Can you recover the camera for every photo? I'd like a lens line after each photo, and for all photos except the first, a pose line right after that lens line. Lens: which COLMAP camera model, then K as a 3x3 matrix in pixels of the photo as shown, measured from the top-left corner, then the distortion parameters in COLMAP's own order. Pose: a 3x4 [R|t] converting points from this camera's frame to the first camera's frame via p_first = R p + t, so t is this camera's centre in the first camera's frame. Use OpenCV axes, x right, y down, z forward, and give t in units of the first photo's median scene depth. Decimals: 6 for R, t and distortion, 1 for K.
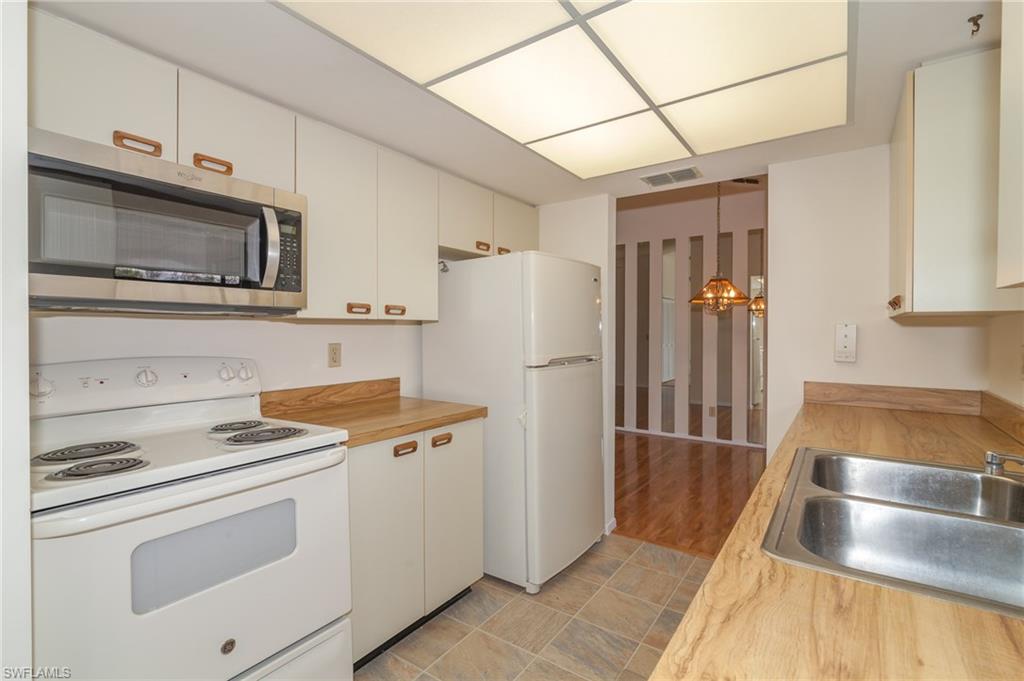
lens RADIAL K [[473.4, 0, 512.0], [0, 473.4, 340.5], [0, 0, 1]] dist [-0.000386, -0.000188]
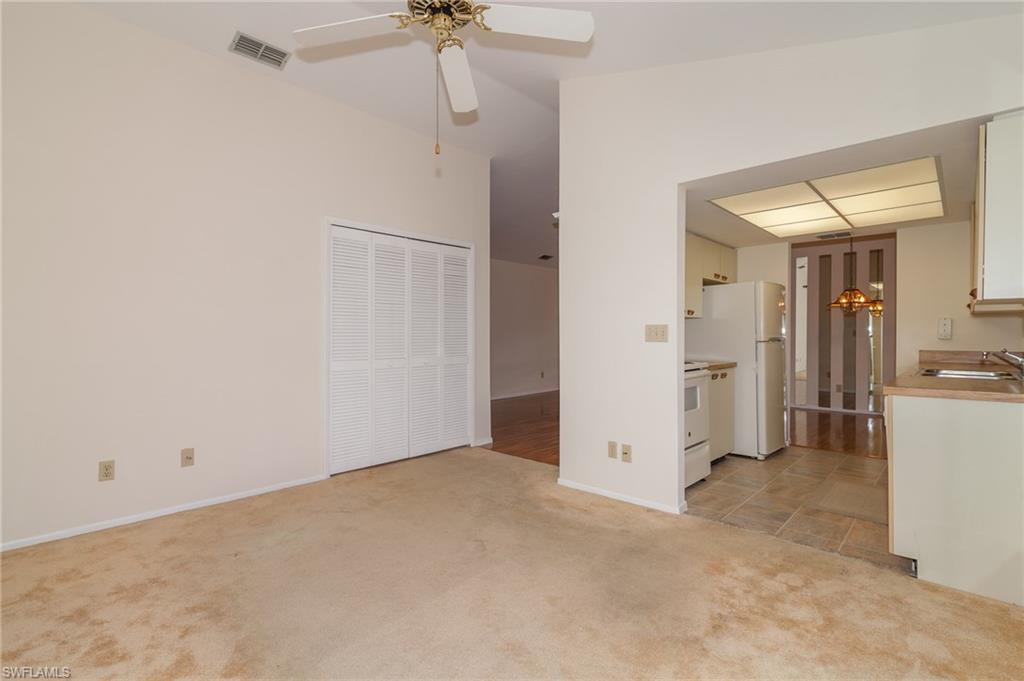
lens RADIAL K [[466.0, 0, 518.0], [0, 466.0, 342.7], [0, 0, 1]] dist [-0.001123, -0.000162]
pose [[0.988563, 0.001124, -0.150803, -0.525194], [-0.001343, 0.999998, -0.001348, 0.052251], [0.150801, 0.001535, 0.988563, -0.822123]]
